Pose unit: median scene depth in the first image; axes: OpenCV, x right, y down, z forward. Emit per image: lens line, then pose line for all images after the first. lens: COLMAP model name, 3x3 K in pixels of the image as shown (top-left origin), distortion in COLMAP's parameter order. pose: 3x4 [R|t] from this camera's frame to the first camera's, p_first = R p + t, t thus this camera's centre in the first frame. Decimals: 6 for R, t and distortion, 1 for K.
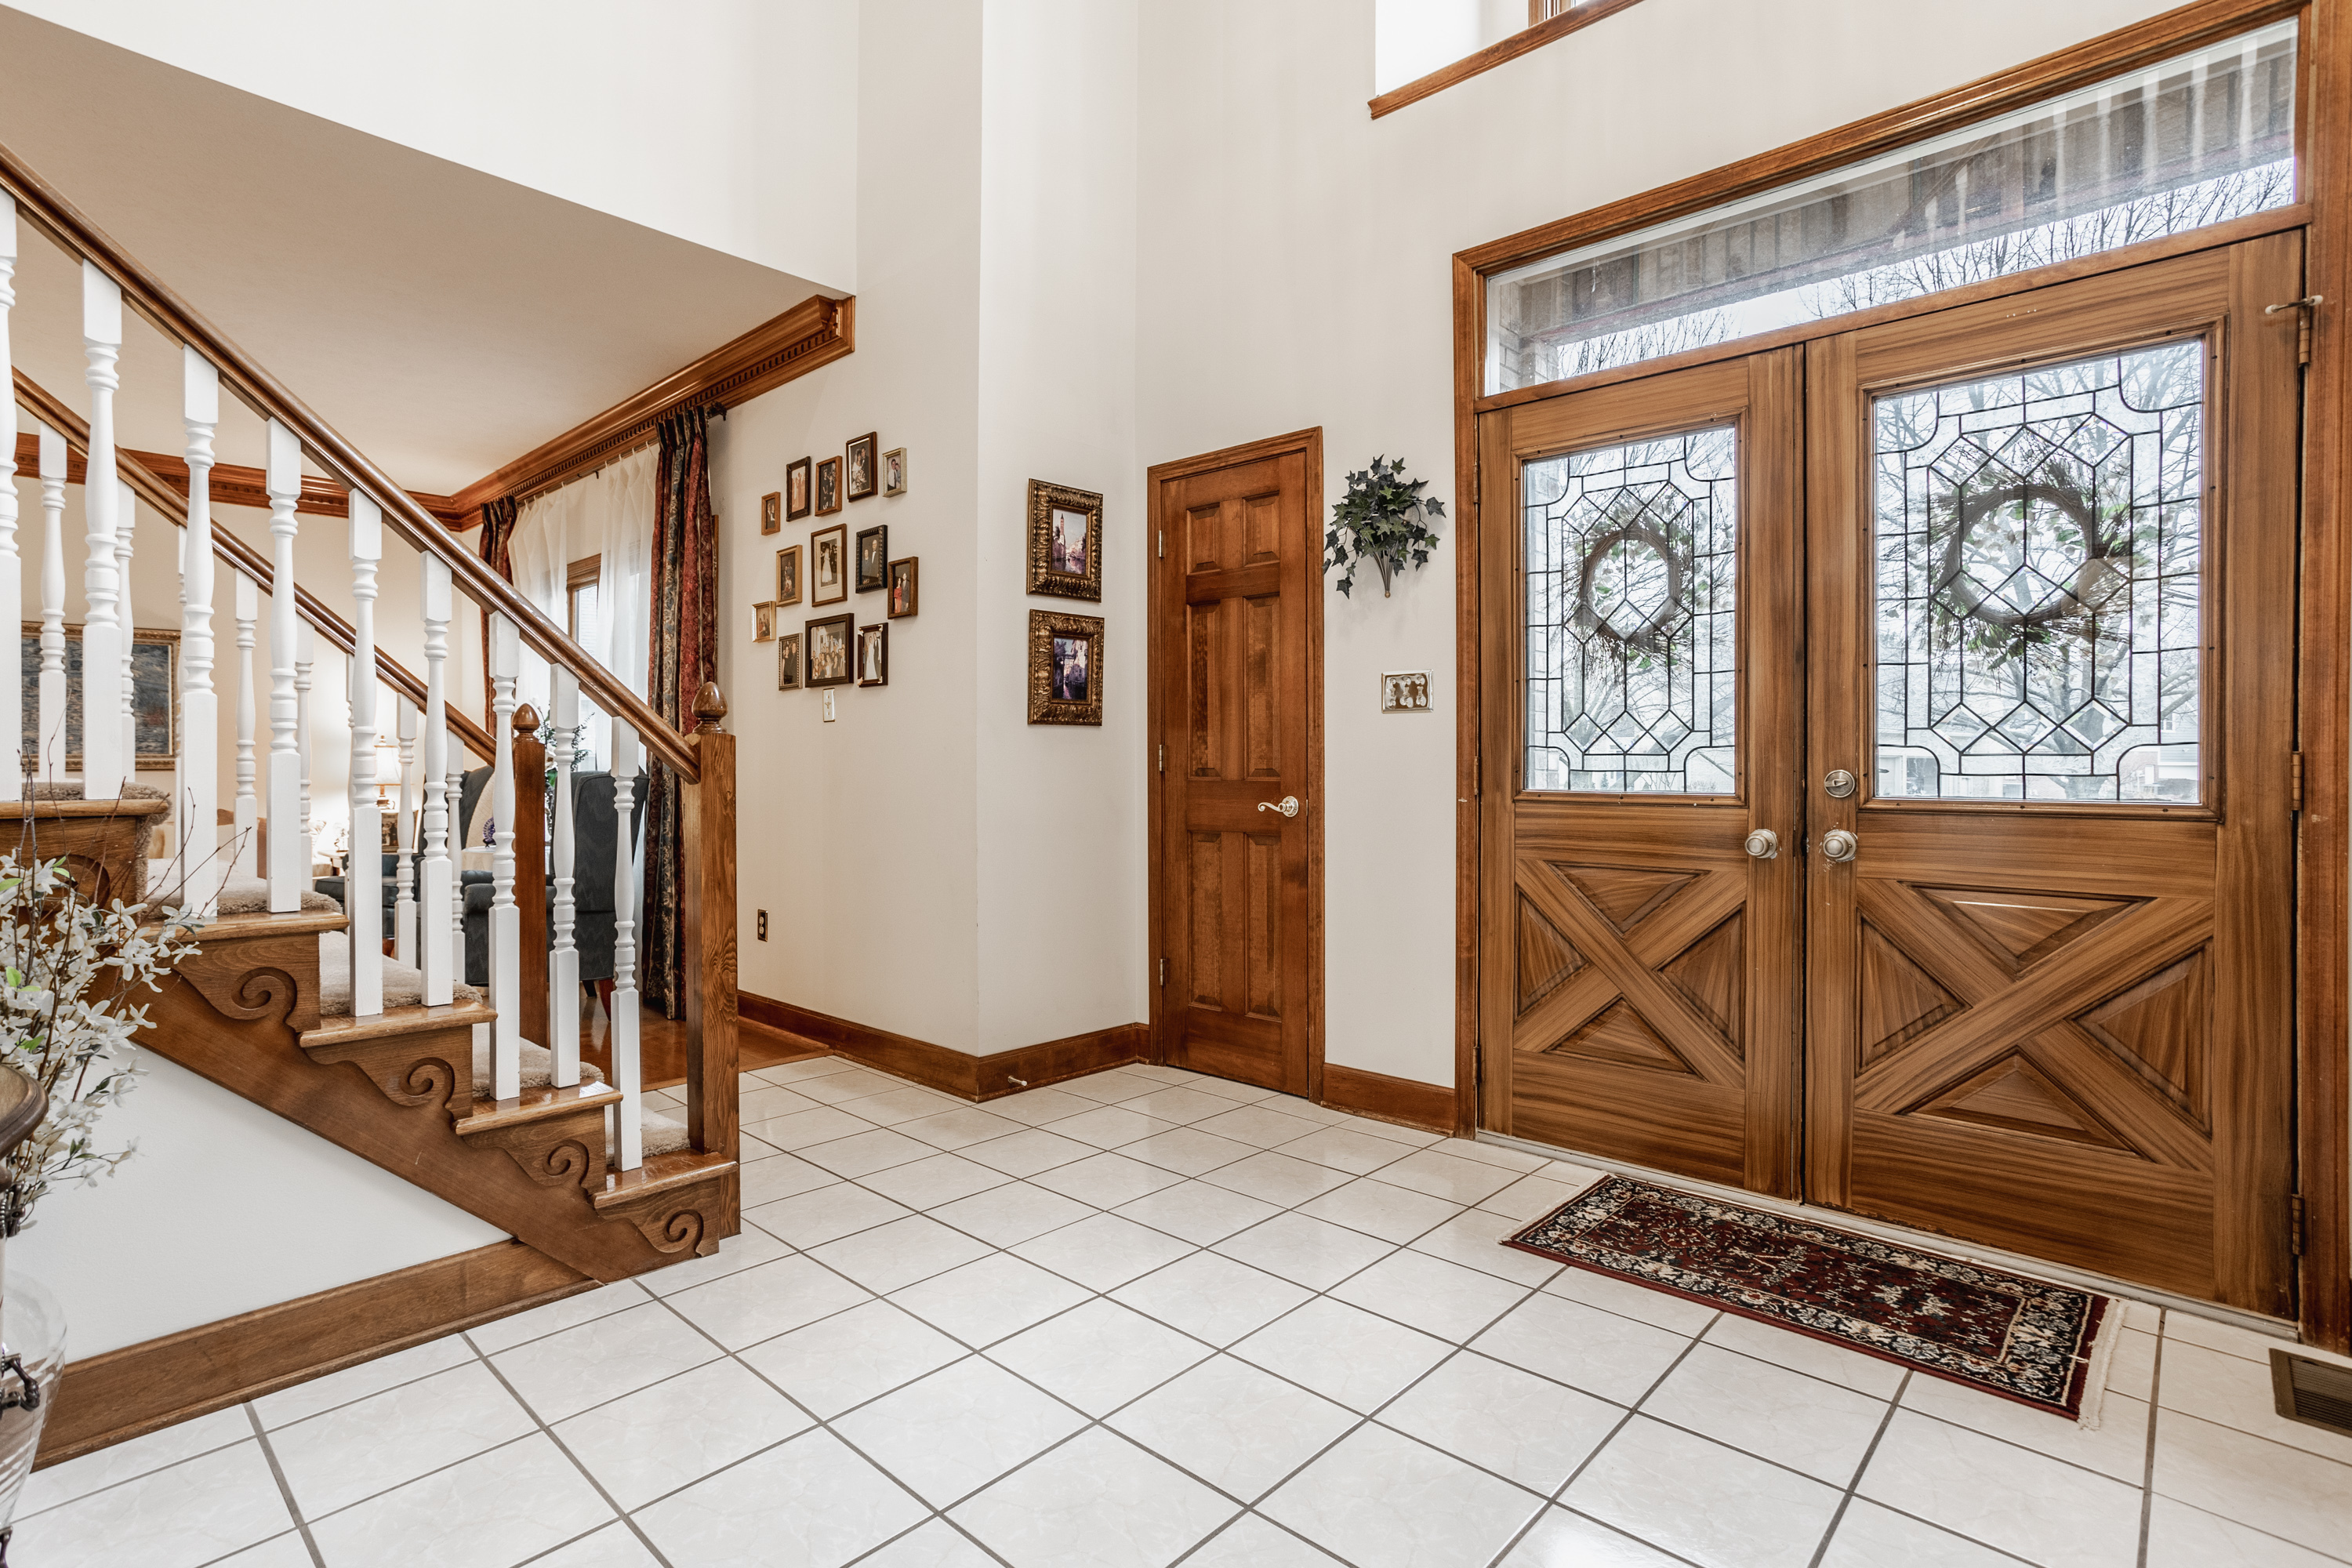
lens RADIAL K [[1141.9, 0, 1173.6], [0, 1141.9, 793.8], [0, 0, 1]] dist [-0.026453, 0.011932]
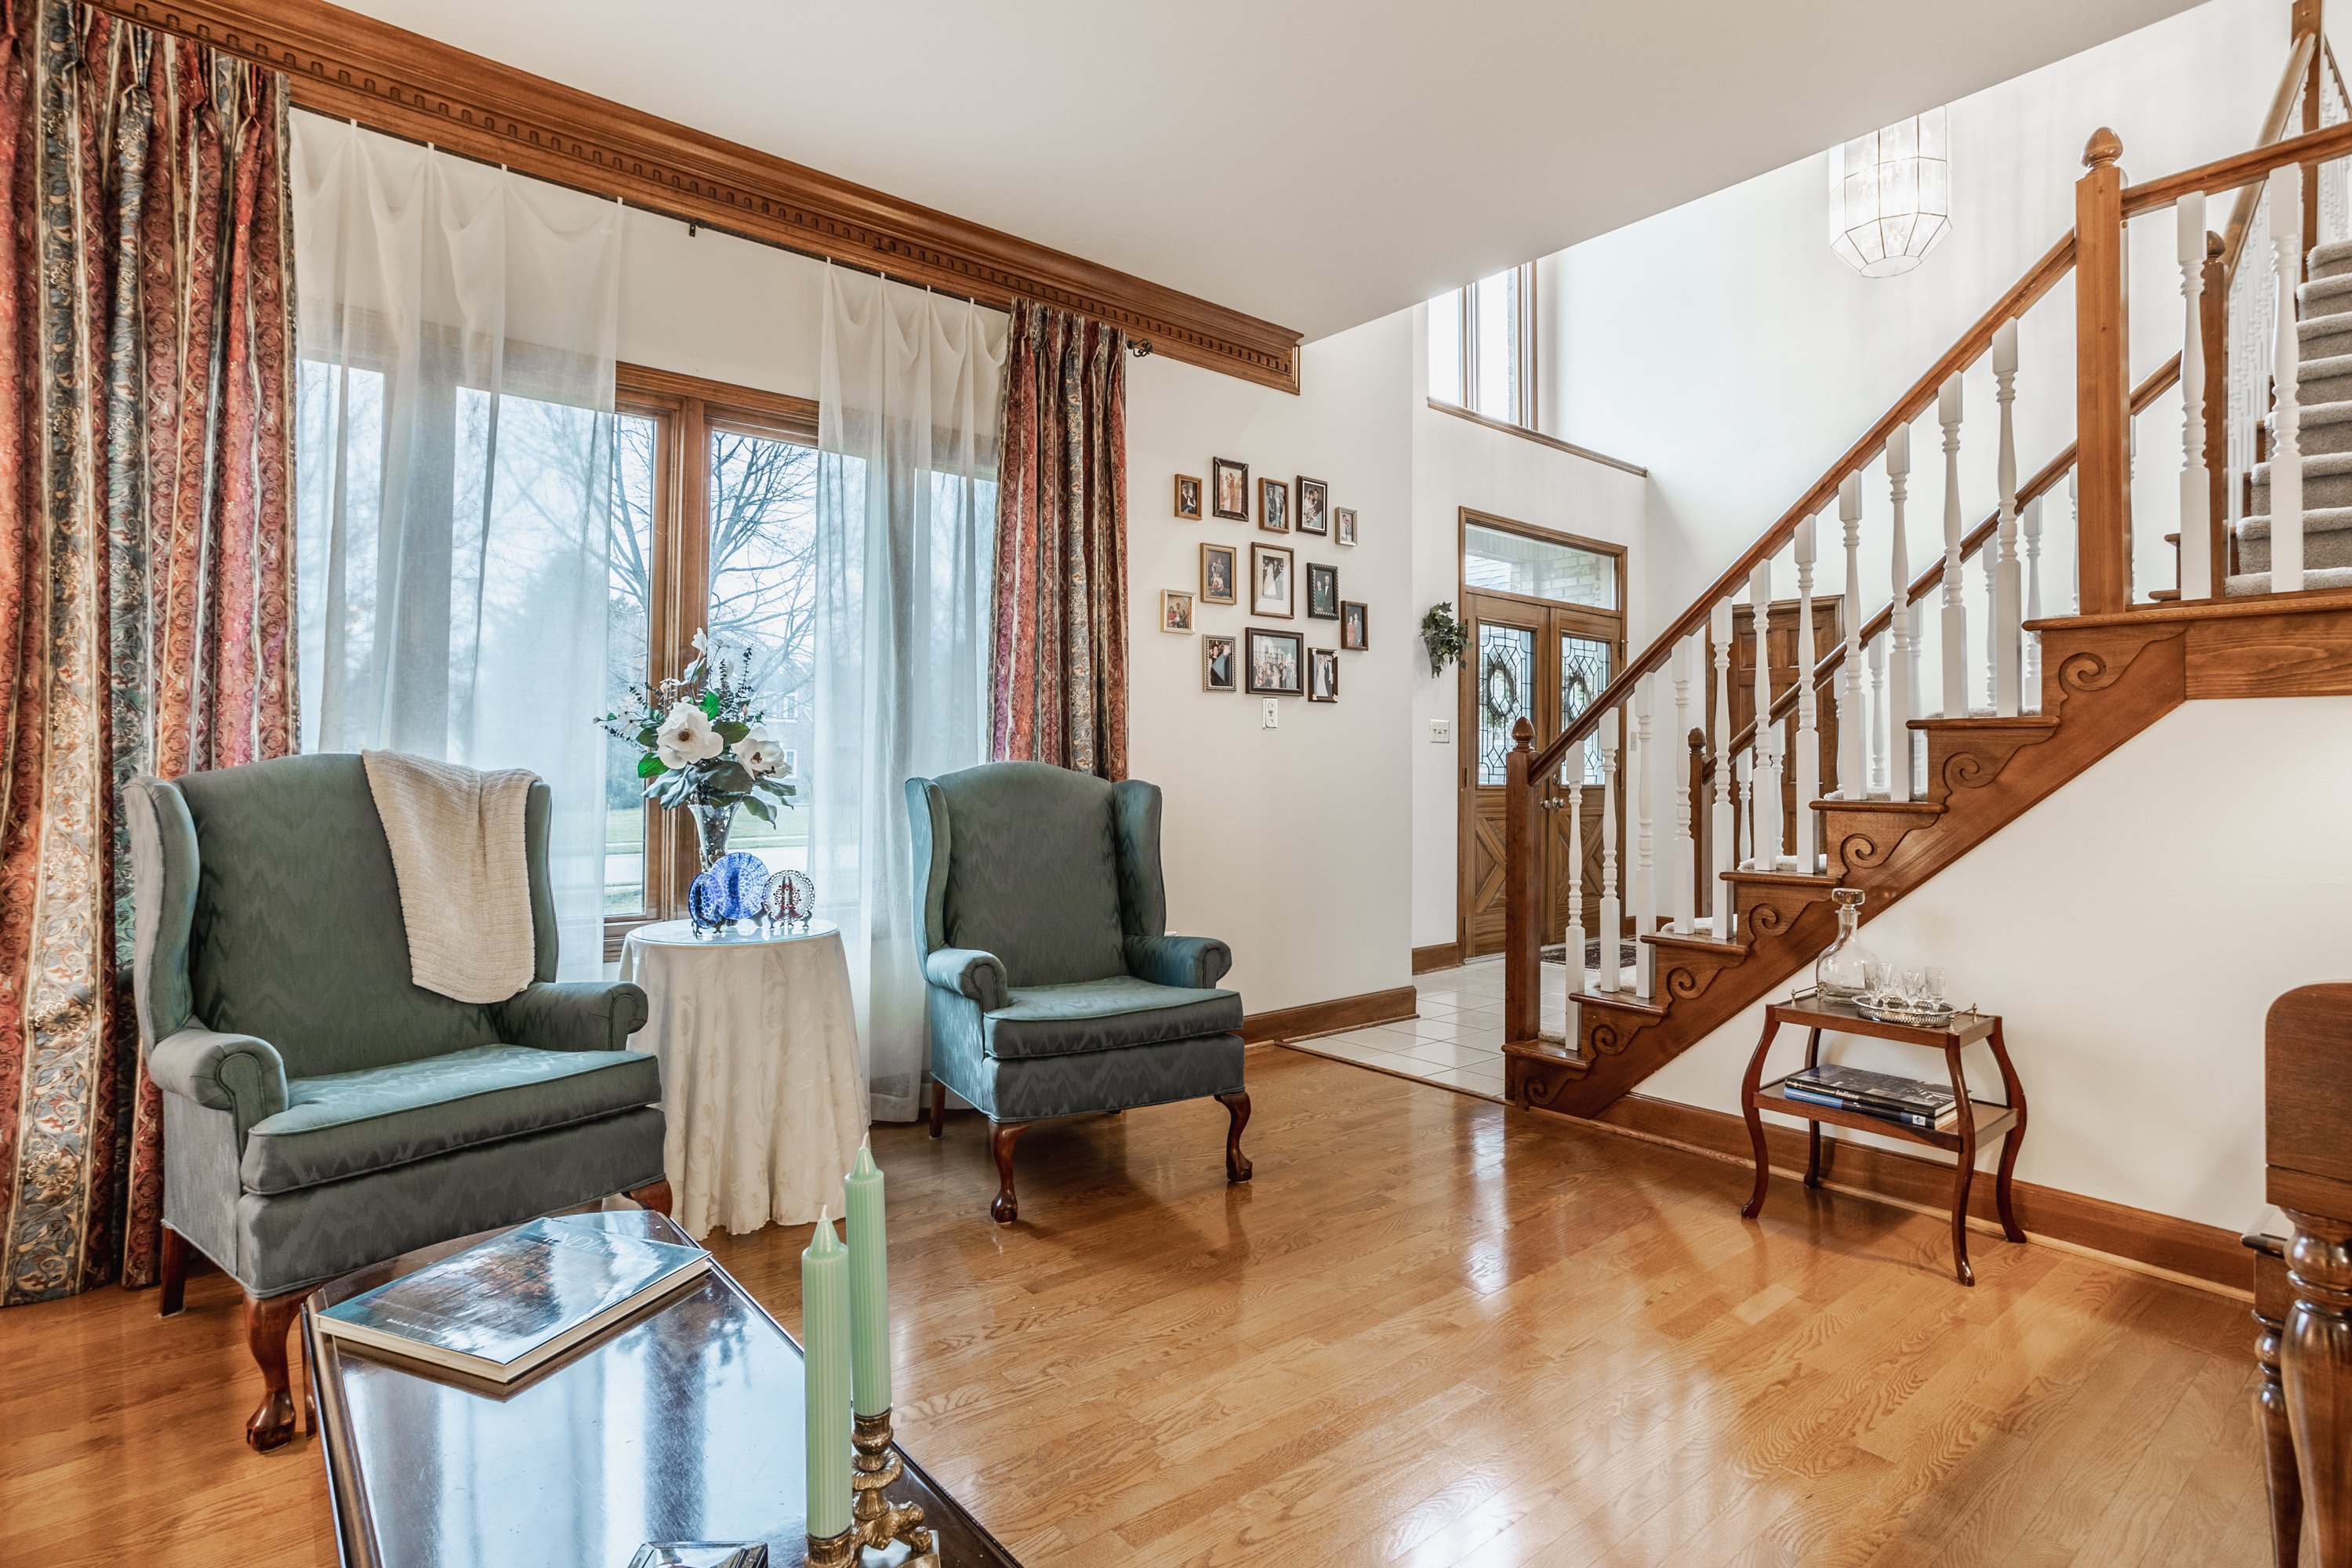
lens RADIAL K [[1141.9, 0, 1182.9], [0, 1141.9, 761.4], [0, 0, 1]] dist [-0.026453, 0.011932]
pose [[0.150492, 0.005000, 0.988599, -1.344077], [0.012376, 0.999899, -0.006941, -0.027680], [-0.988534, 0.013280, 0.150415, 0.919782]]
